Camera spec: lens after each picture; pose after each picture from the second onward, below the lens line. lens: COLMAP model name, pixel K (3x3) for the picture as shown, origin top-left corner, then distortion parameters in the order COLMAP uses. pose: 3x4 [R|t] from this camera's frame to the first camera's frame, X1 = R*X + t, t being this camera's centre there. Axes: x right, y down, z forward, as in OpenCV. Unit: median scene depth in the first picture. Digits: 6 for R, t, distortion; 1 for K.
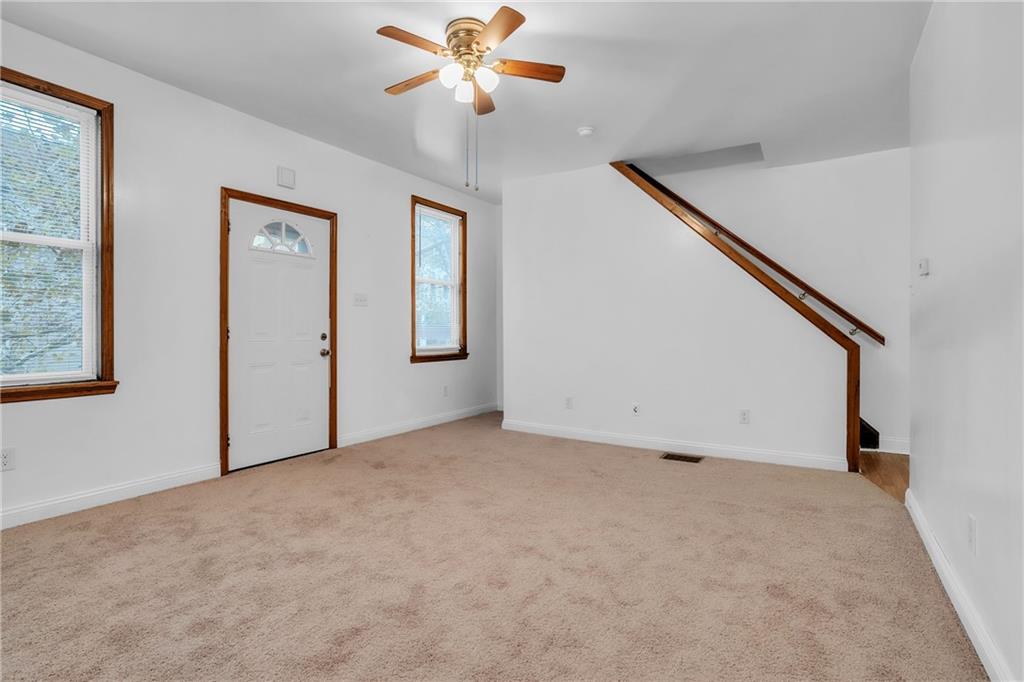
lens RADIAL K [[504.2, 0, 505.7], [0, 504.2, 329.1], [0, 0, 1]] dist [-0.059322, 0.036132]
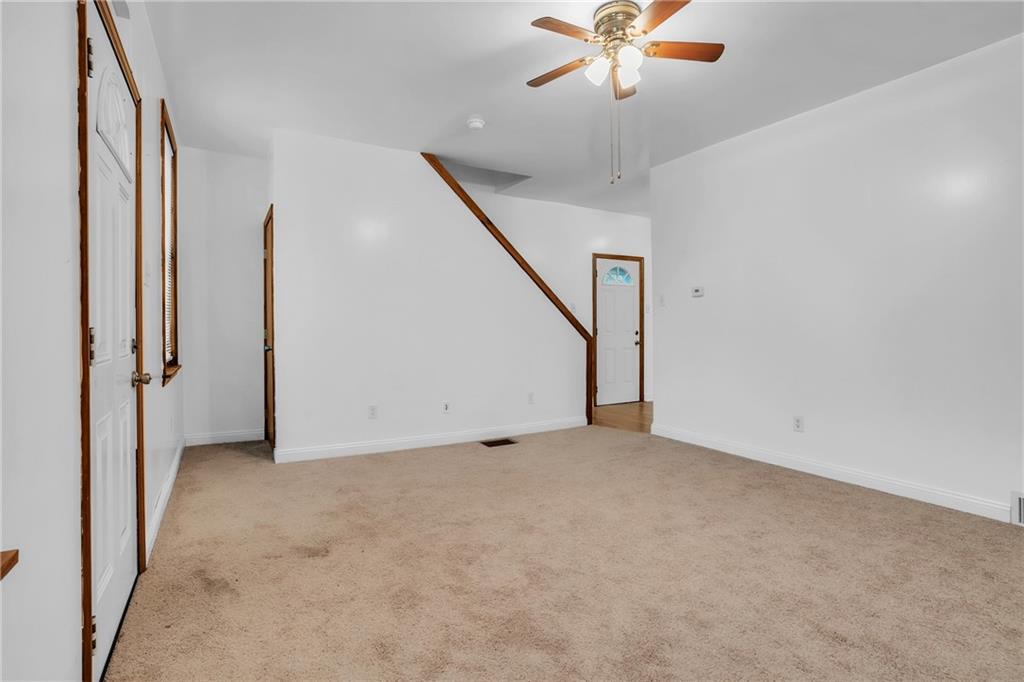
lens RADIAL K [[504.2, 0, 505.7], [0, 504.2, 329.1], [0, 0, 1]] dist [-0.059322, 0.036132]
pose [[0.457614, -0.012973, 0.889056, -0.671062], [0.000284, 0.999896, 0.014444, -0.012626], [-0.889151, -0.006358, 0.457570, 0.496880]]
